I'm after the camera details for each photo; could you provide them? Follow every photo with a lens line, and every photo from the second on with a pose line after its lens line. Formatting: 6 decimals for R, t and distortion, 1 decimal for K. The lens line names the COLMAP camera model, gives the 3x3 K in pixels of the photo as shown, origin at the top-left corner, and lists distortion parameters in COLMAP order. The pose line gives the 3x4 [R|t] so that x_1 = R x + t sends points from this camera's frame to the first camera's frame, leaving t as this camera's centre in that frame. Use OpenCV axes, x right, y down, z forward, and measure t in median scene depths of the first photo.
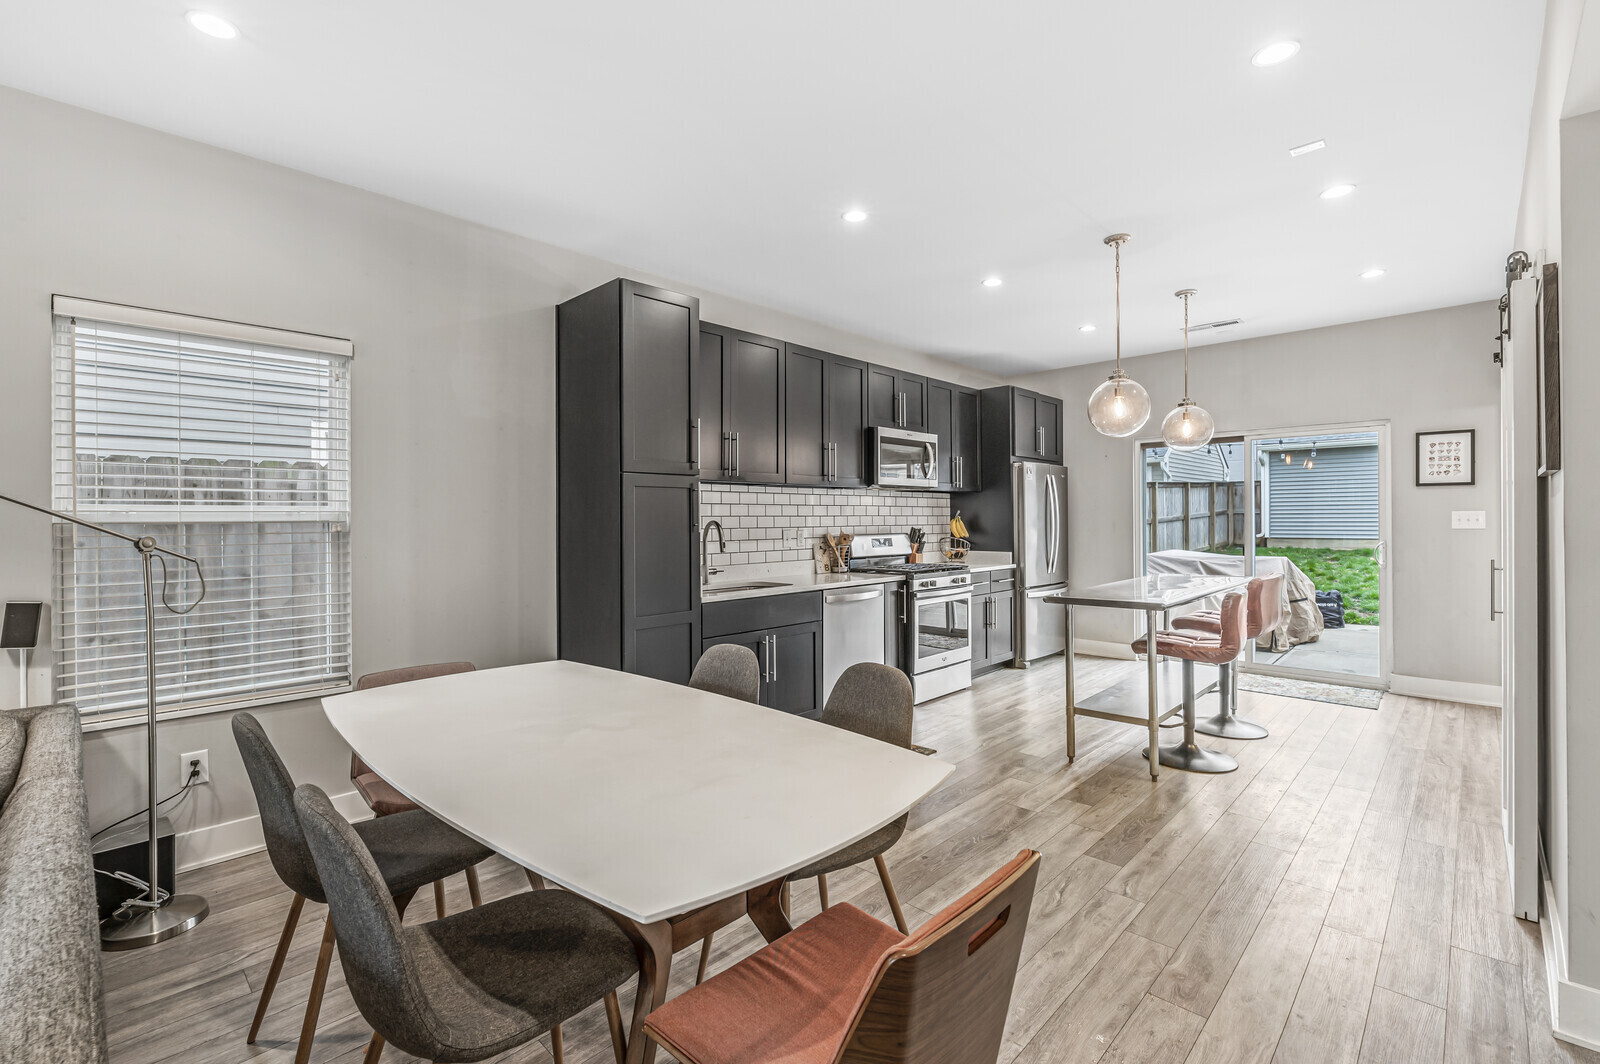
lens RADIAL K [[695.1, 0, 799.9], [0, 695.1, 525.4], [0, 0, 1]] dist [-0.003694, -0.000316]
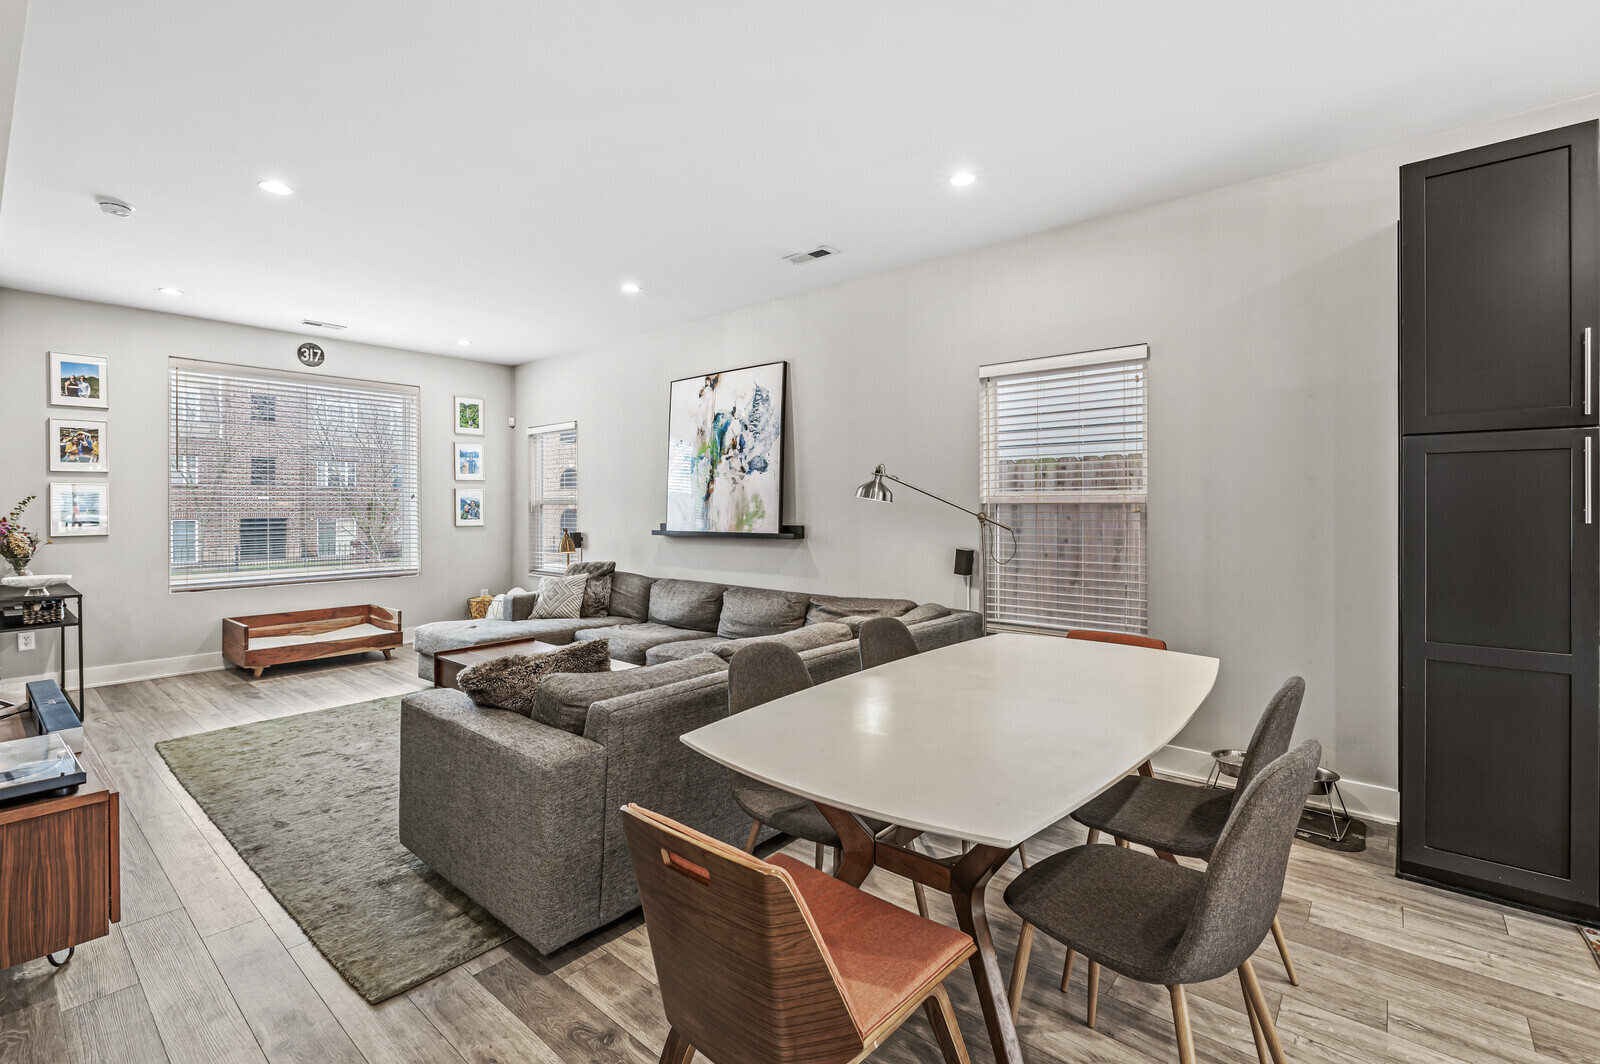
lens RADIAL K [[703.4, 0, 807.7], [0, 703.4, 517.1], [0, 0, 1]] dist [-0.002721, -0.000681]
pose [[0.077003, 0.021374, -0.996802, 0.272209], [-0.008151, 0.999750, 0.020808, -0.001185], [0.996998, 0.006523, 0.077158, 0.211024]]
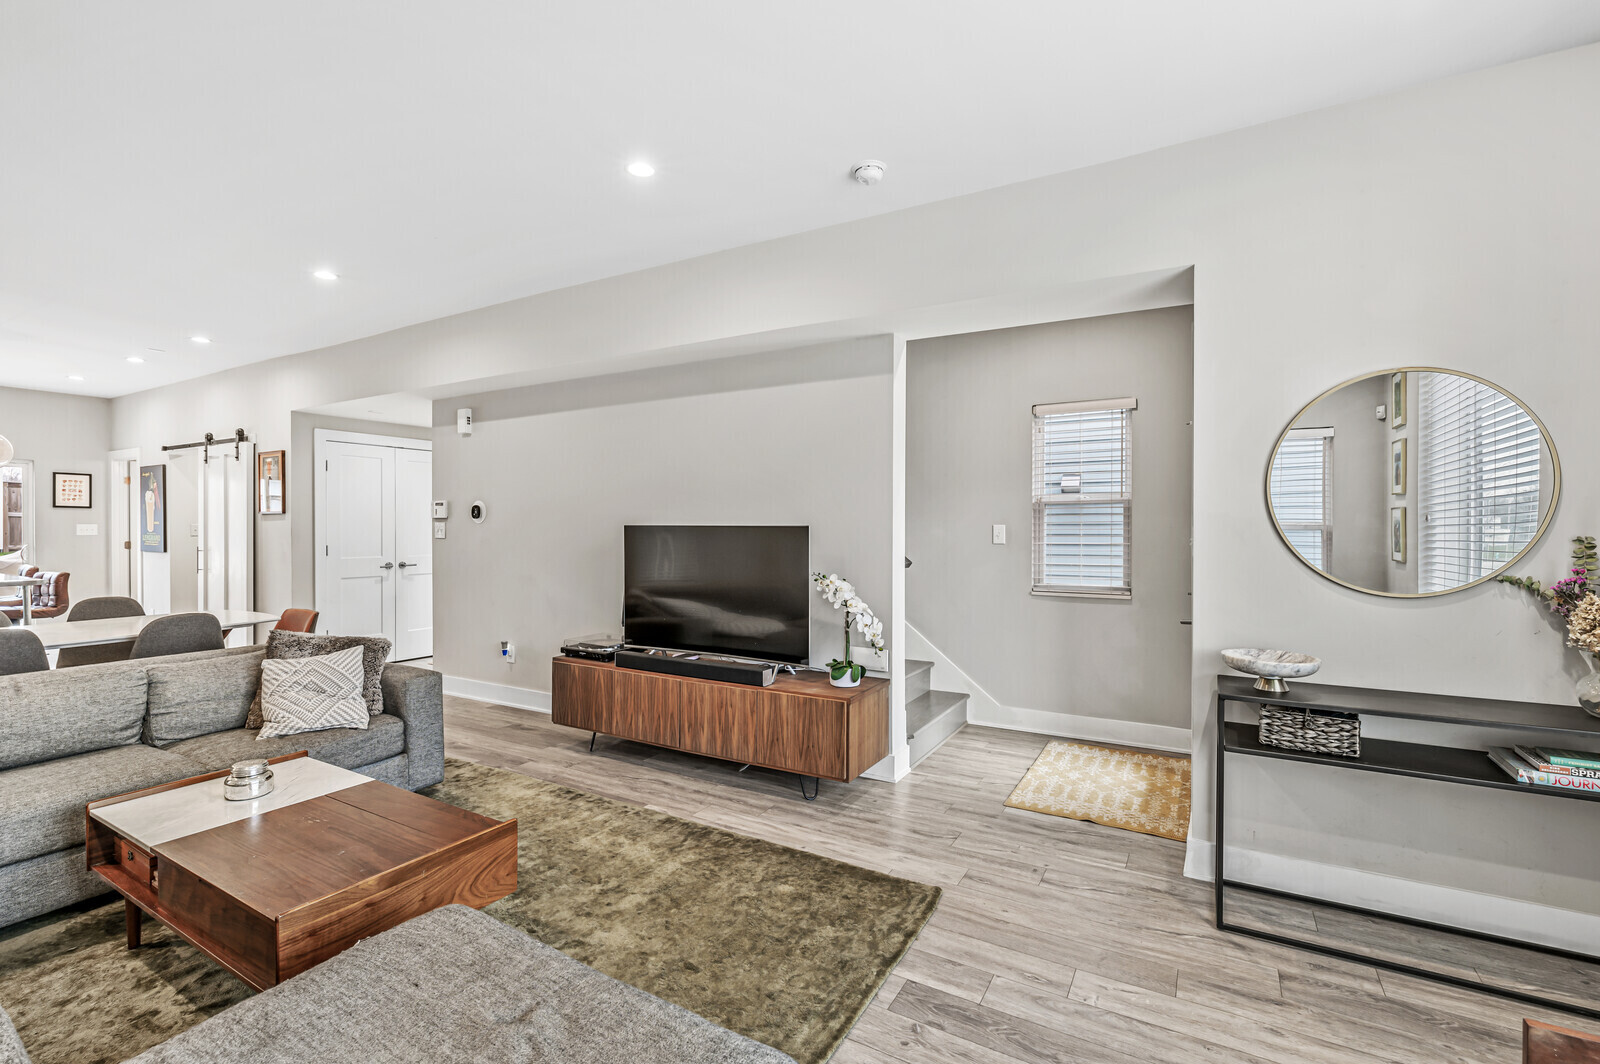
lens RADIAL K [[706.4, 0, 808.5], [0, 706.4, 530.9], [0, 0, 1]] dist [-0.002017, -0.000406]
pose [[-0.246685, 0.001572, 0.969094, -0.980507], [0.007886, 0.999969, 0.000386, 0.006924], [-0.969064, 0.007737, -0.246690, -0.210090]]
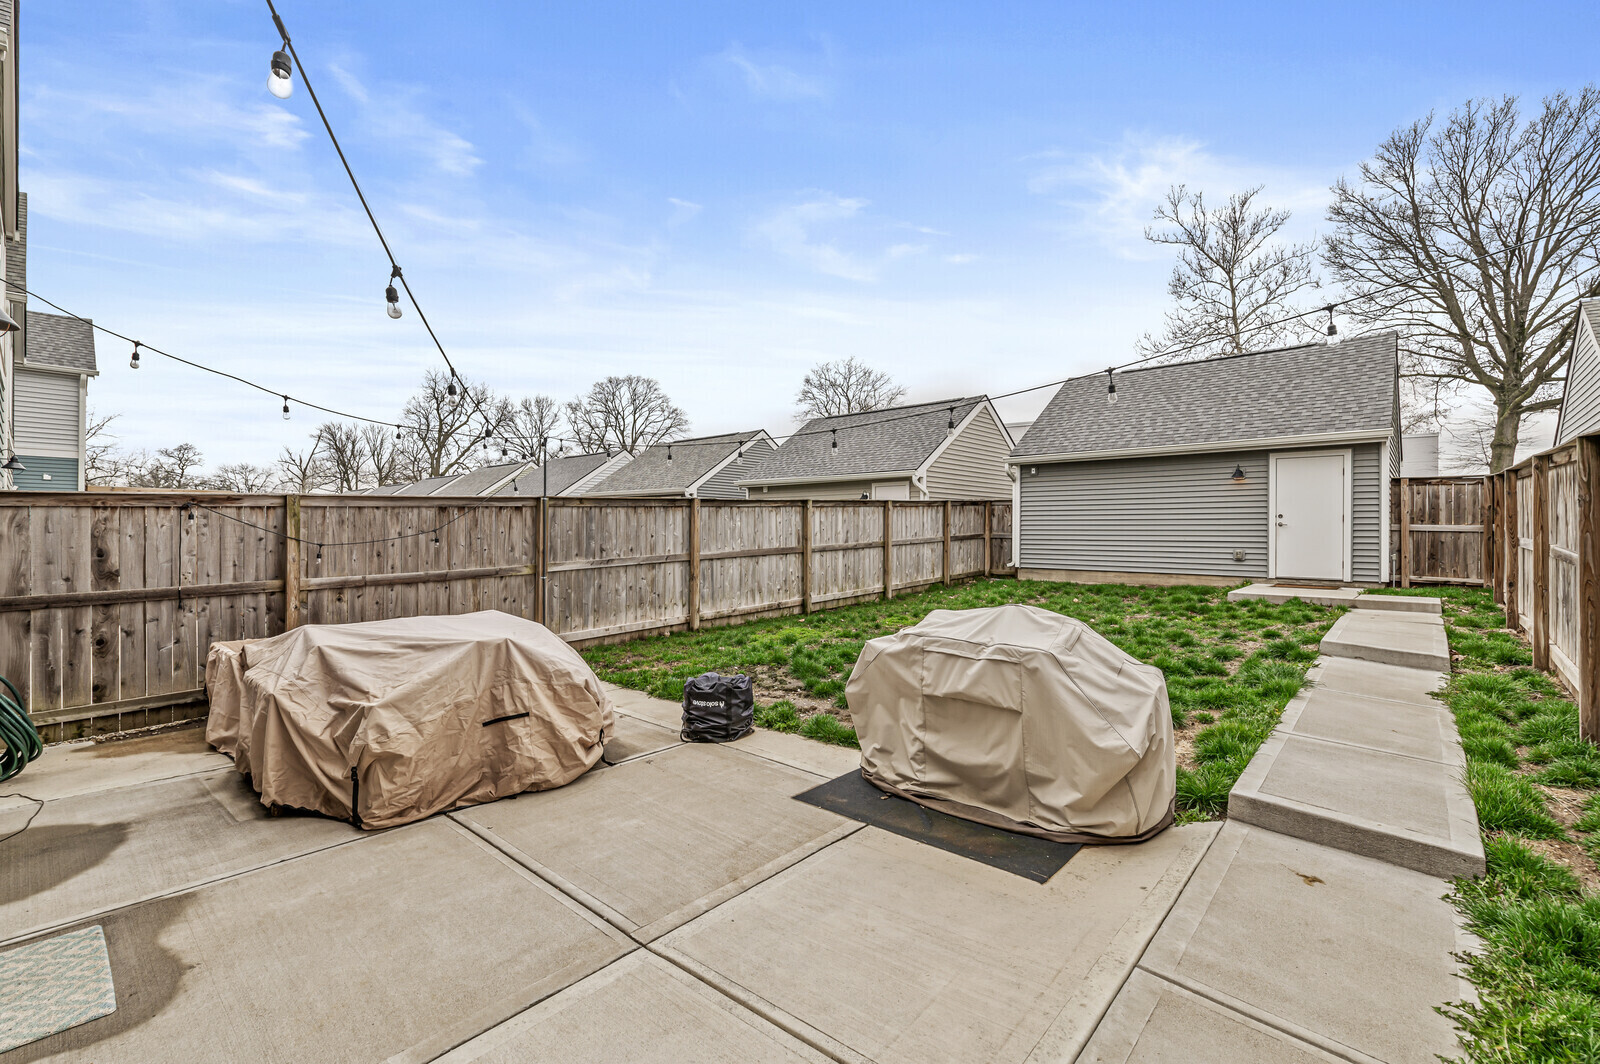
lens RADIAL K [[692.8, 0, 803.6], [0, 692.8, 528.5], [0, 0, 1]] dist [-0.000049, -0.000602]
pose [[0.998815, 0.011201, 0.047353, 1.338181], [-0.010544, 0.999845, -0.014102, -0.052219], [-0.047503, 0.013586, 0.998779, 0.634936]]
